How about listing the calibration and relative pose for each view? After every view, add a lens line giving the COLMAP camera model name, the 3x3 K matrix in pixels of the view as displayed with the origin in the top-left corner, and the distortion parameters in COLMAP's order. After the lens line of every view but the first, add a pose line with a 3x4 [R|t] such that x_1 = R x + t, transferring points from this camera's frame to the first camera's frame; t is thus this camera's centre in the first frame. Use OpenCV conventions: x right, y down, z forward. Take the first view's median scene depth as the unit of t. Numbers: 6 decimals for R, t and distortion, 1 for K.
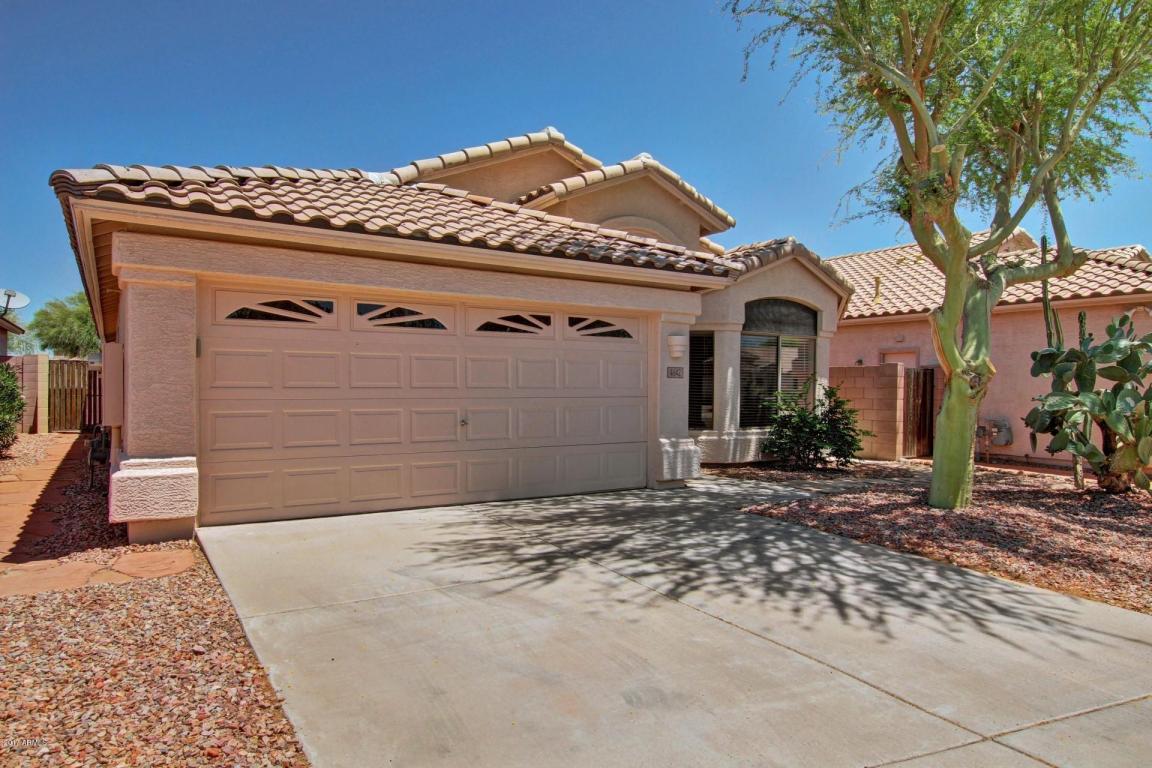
lens RADIAL K [[711.4, 0, 577.1], [0, 711.4, 386.2], [0, 0, 1]] dist [-0.011067, -0.000033]
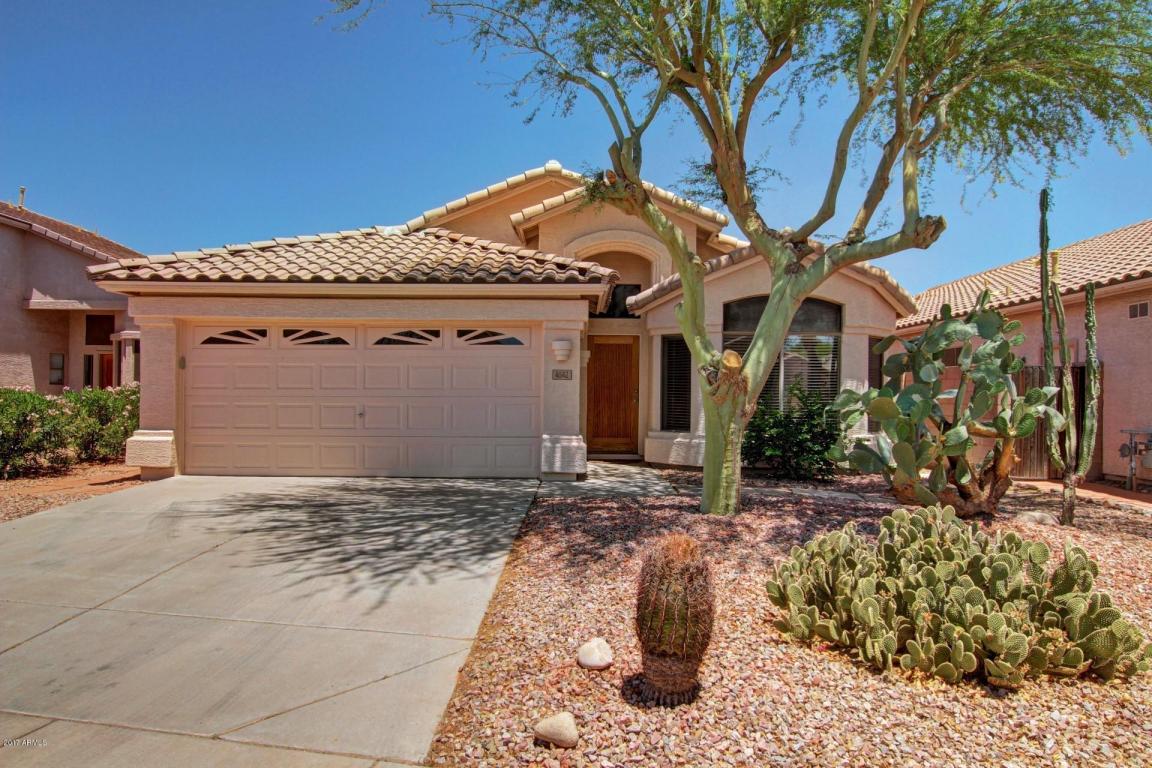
lens RADIAL K [[711.4, 0, 579.0], [0, 711.4, 387.6], [0, 0, 1]] dist [-0.011067, -0.000033]
pose [[0.838184, -0.006810, -0.545345, 0.851584], [-0.001537, 0.999889, -0.014848, 0.018674], [0.545386, 0.013284, 0.838080, 0.111796]]
